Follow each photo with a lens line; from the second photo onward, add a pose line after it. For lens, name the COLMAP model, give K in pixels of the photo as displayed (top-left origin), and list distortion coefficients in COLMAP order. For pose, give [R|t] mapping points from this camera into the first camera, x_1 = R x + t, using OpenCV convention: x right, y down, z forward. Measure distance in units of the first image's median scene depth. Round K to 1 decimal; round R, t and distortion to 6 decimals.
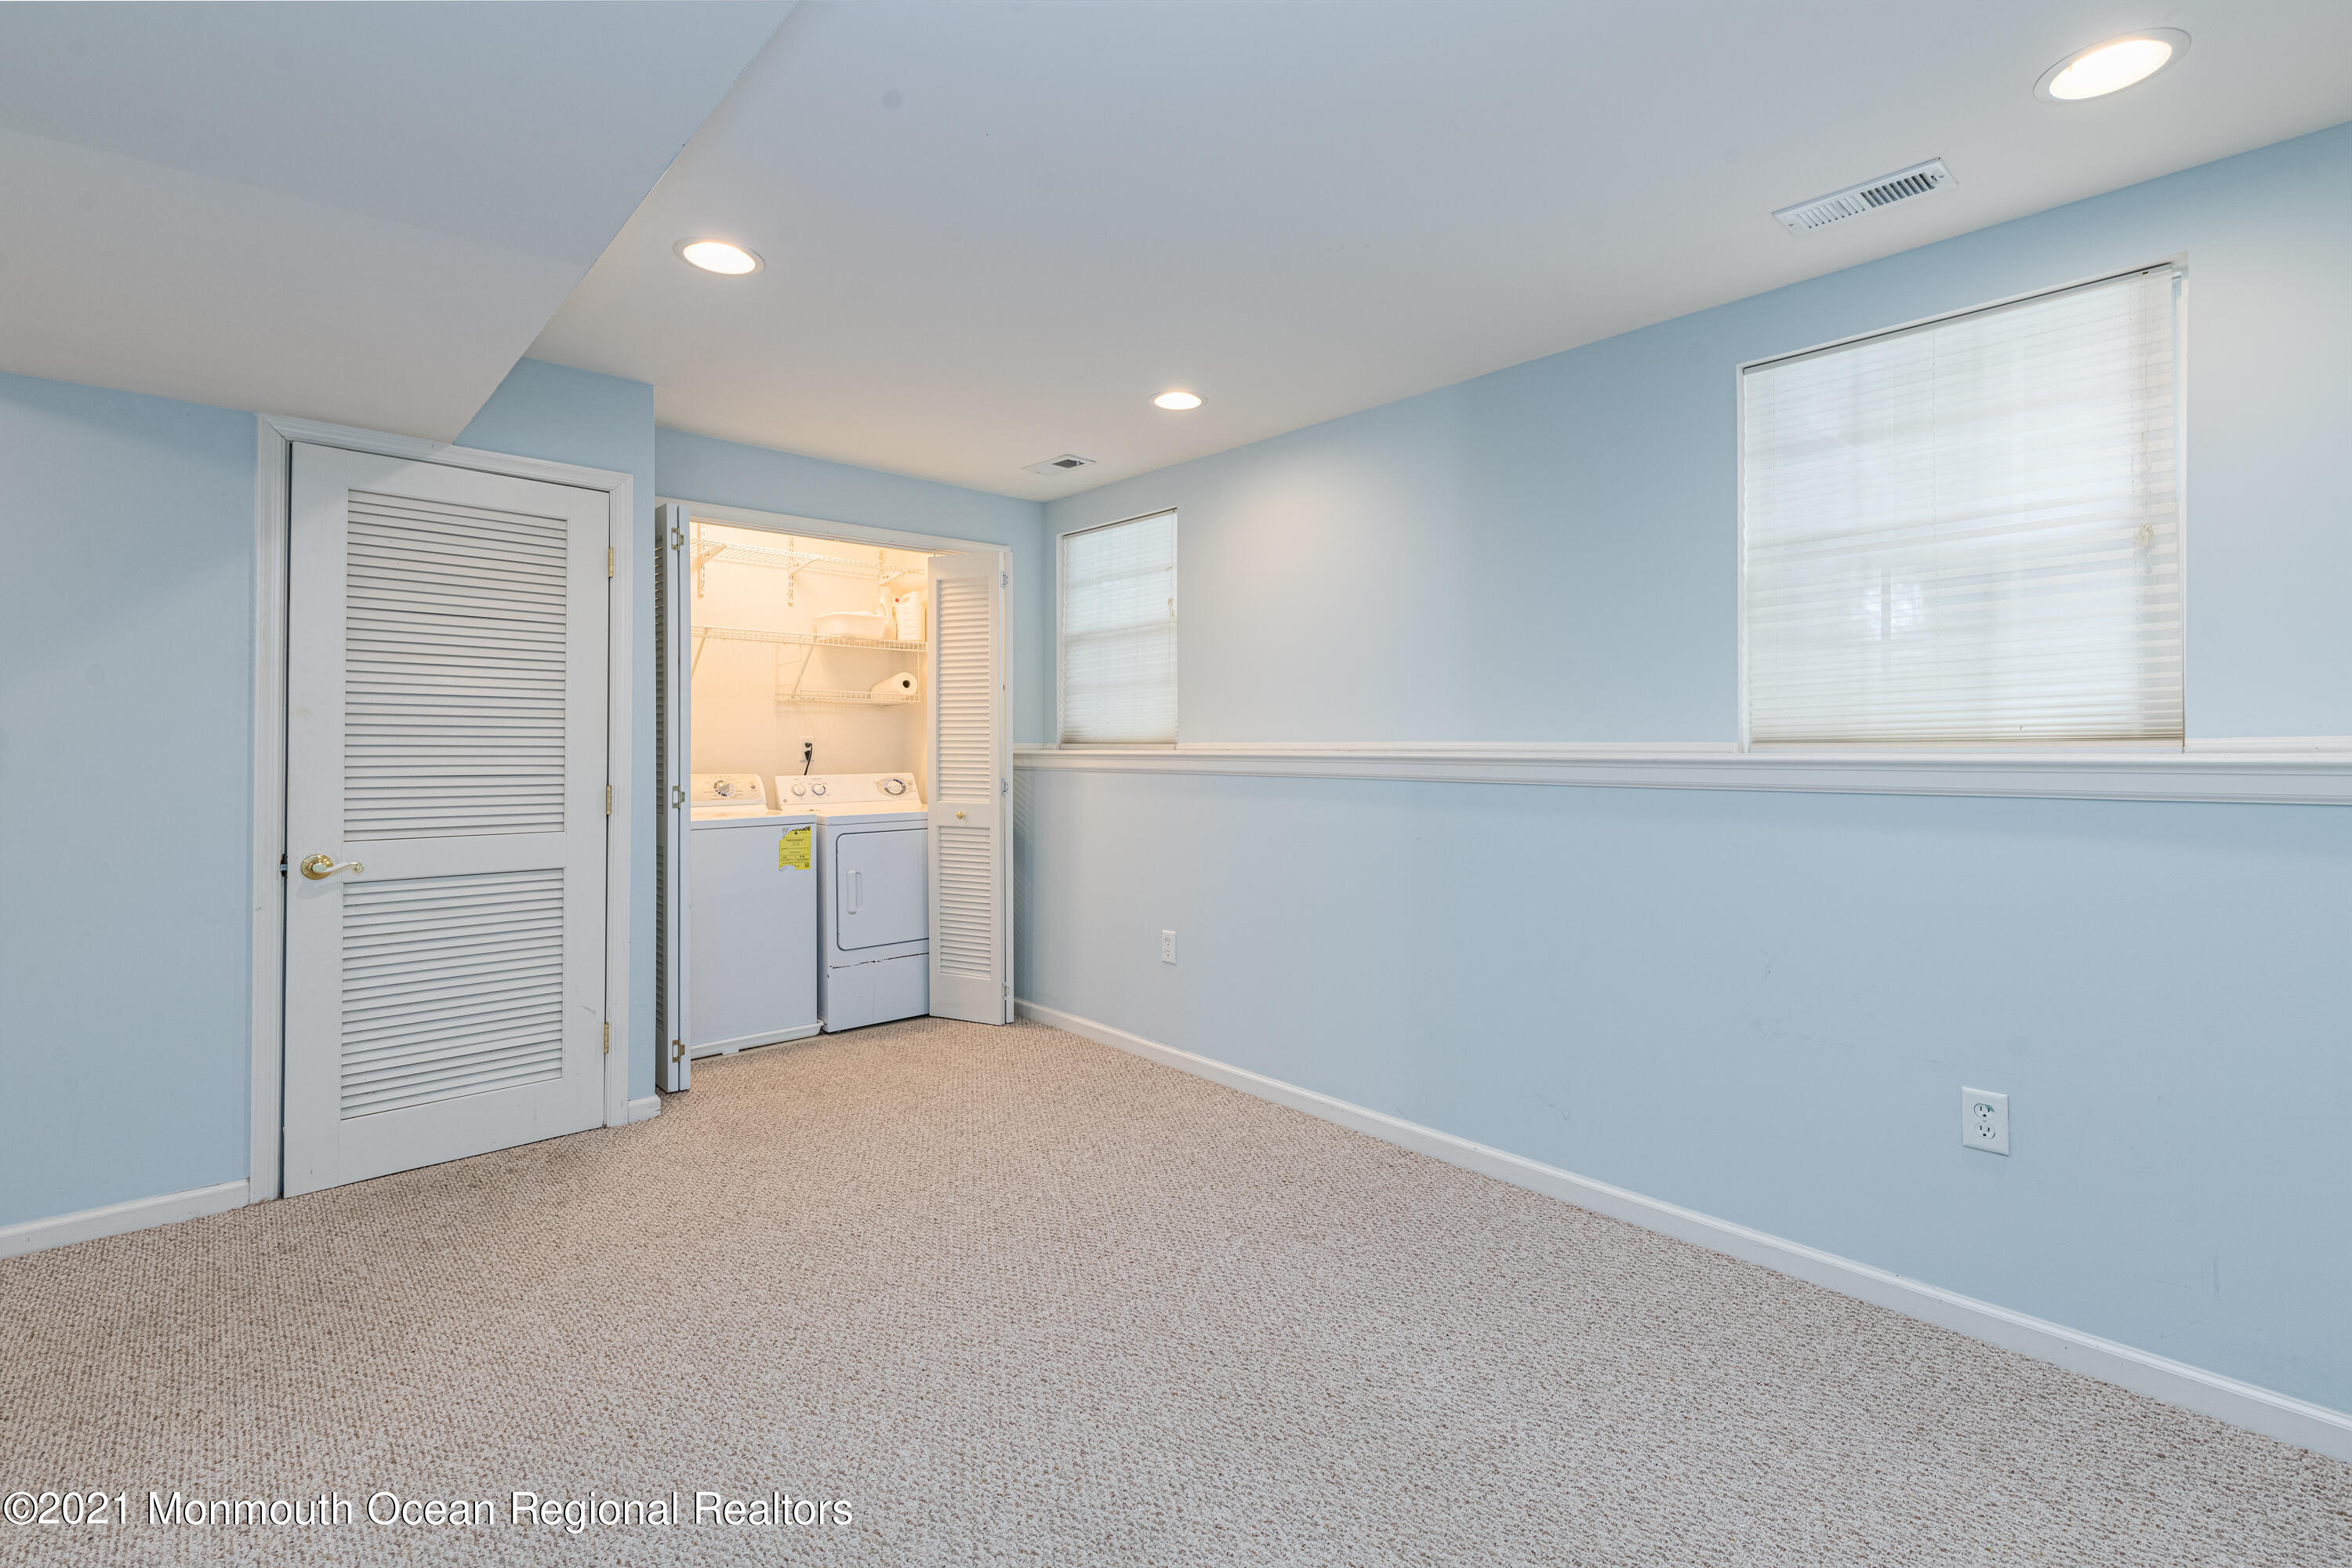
lens RADIAL K [[1088.3, 0, 1185.1], [0, 1088.3, 743.4], [0, 0, 1]] dist [0.003801, 0.000250]
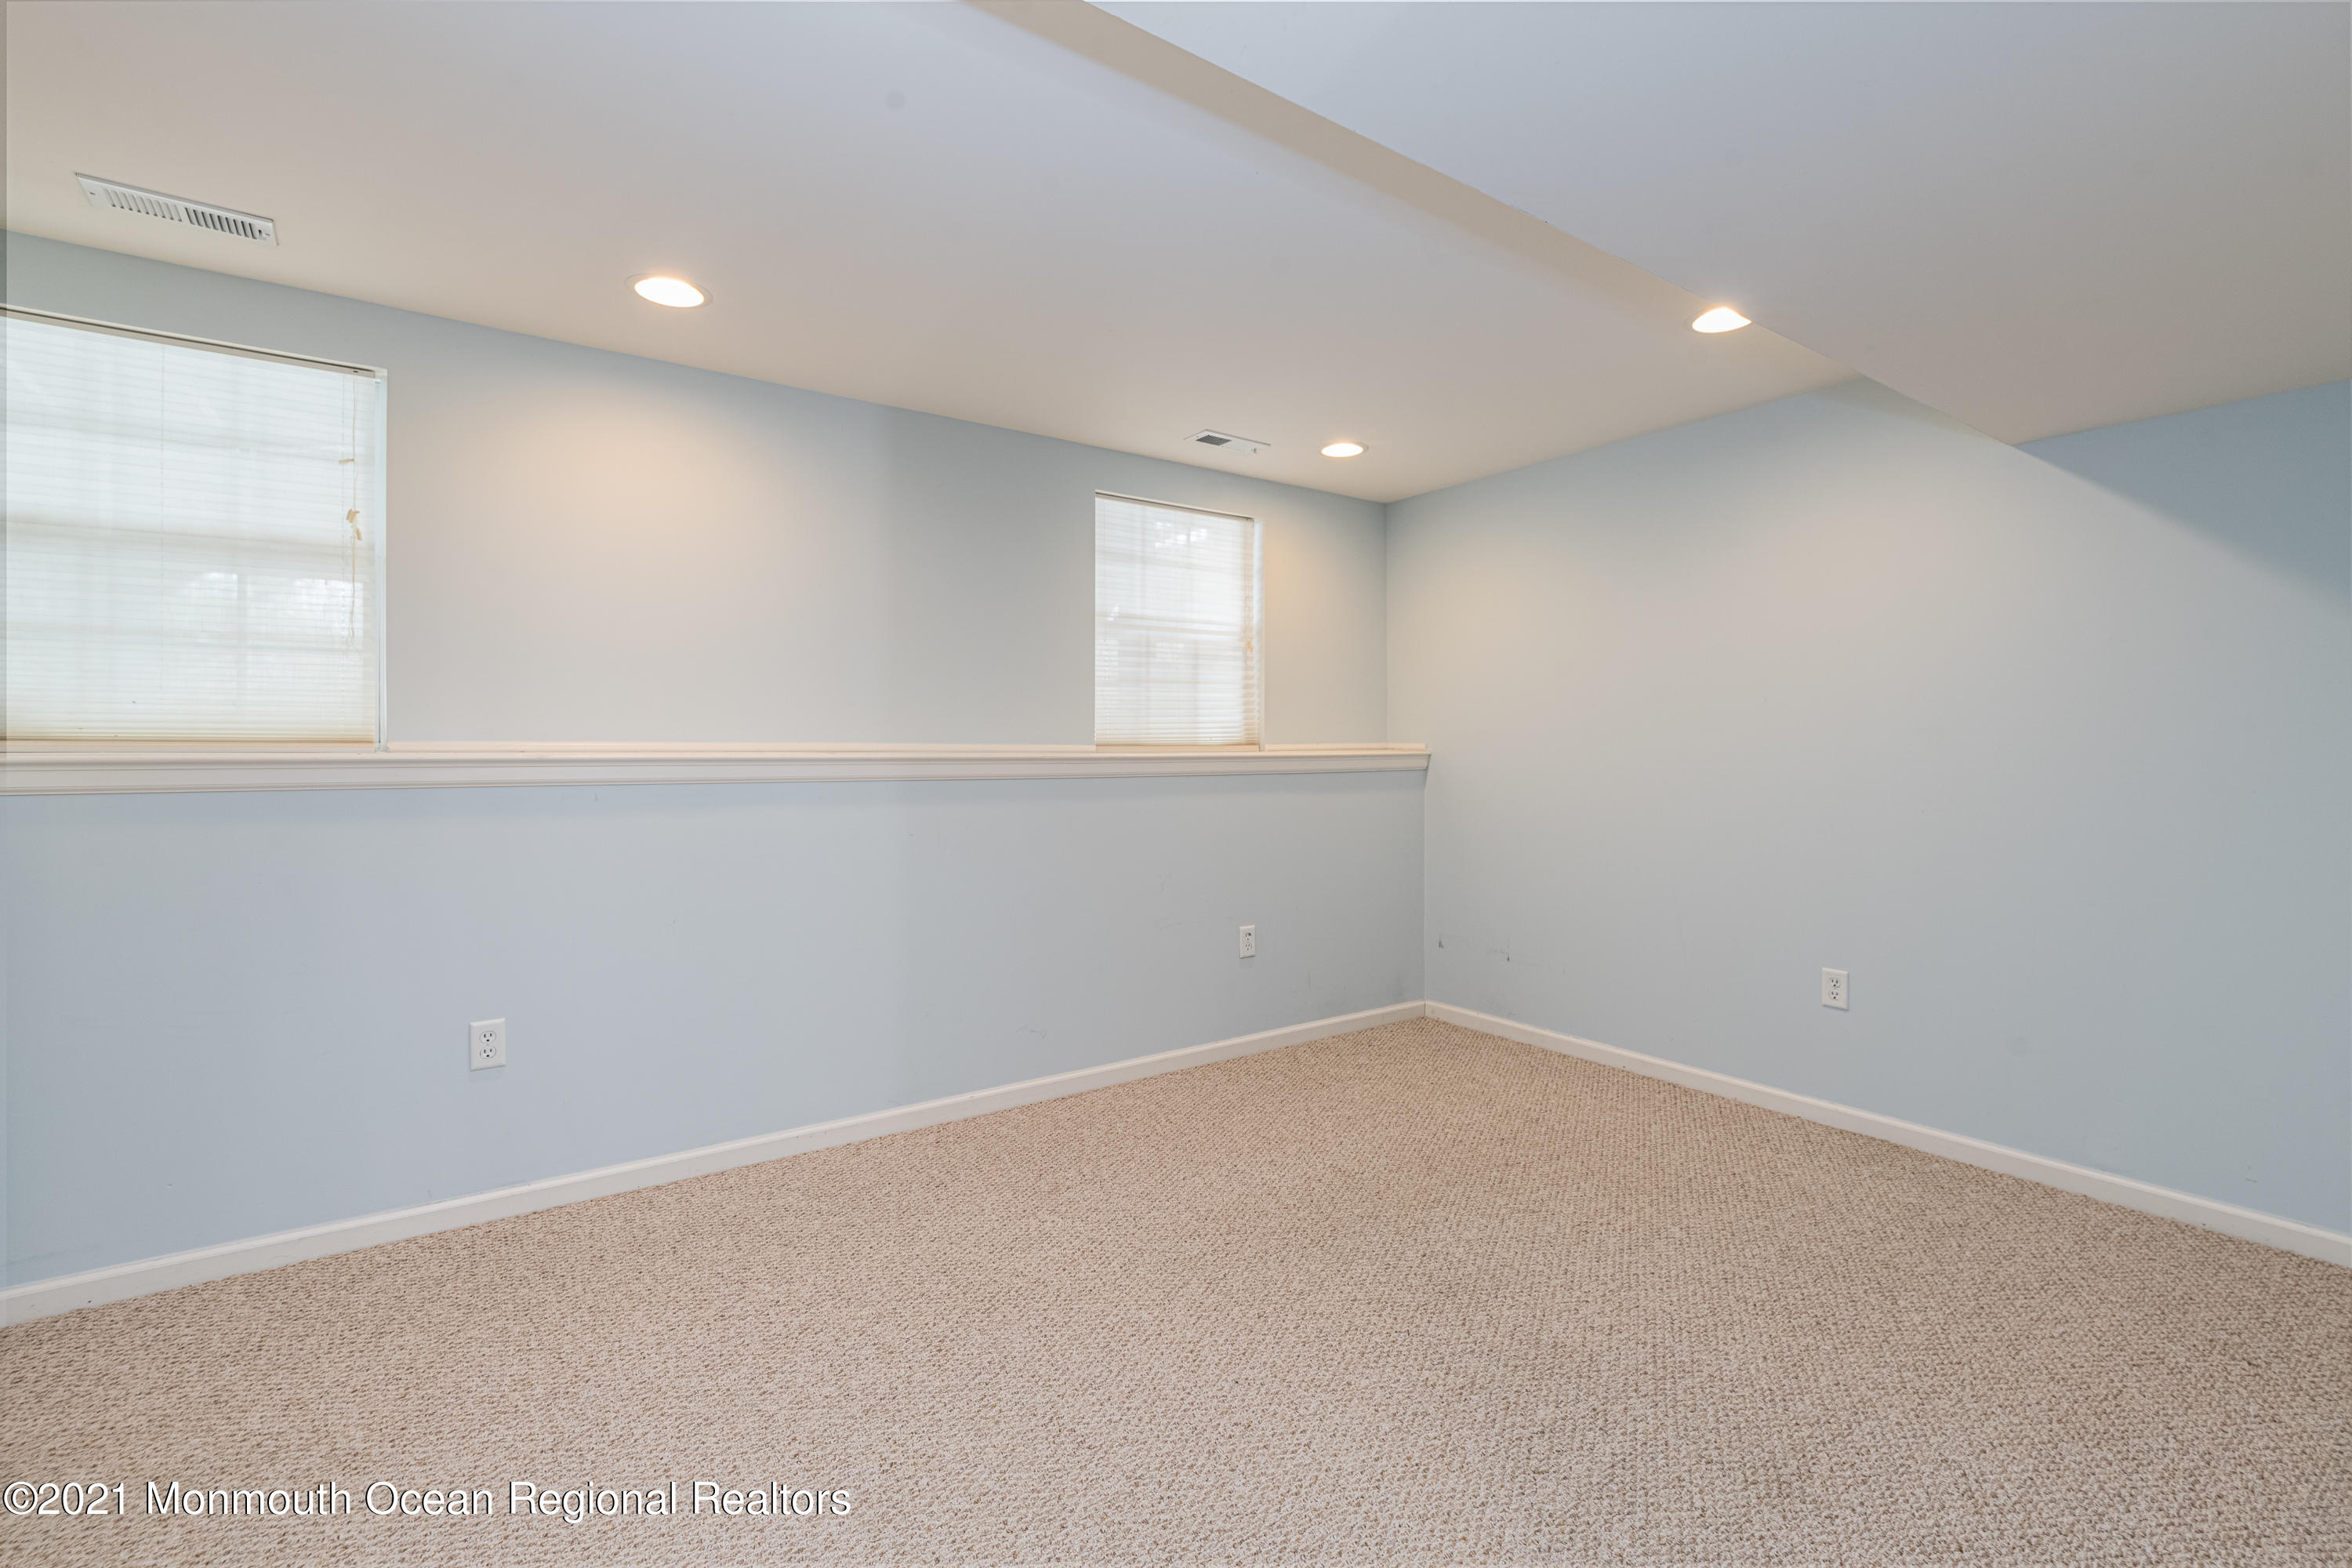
lens RADIAL K [[1088.3, 0, 1185.1], [0, 1088.3, 743.4], [0, 0, 1]] dist [0.003801, 0.000250]
pose [[0.085650, 0.004711, 0.996314, -1.010787], [-0.004343, 0.999981, -0.004355, 0.002423], [-0.996316, -0.003954, 0.085669, 0.794861]]
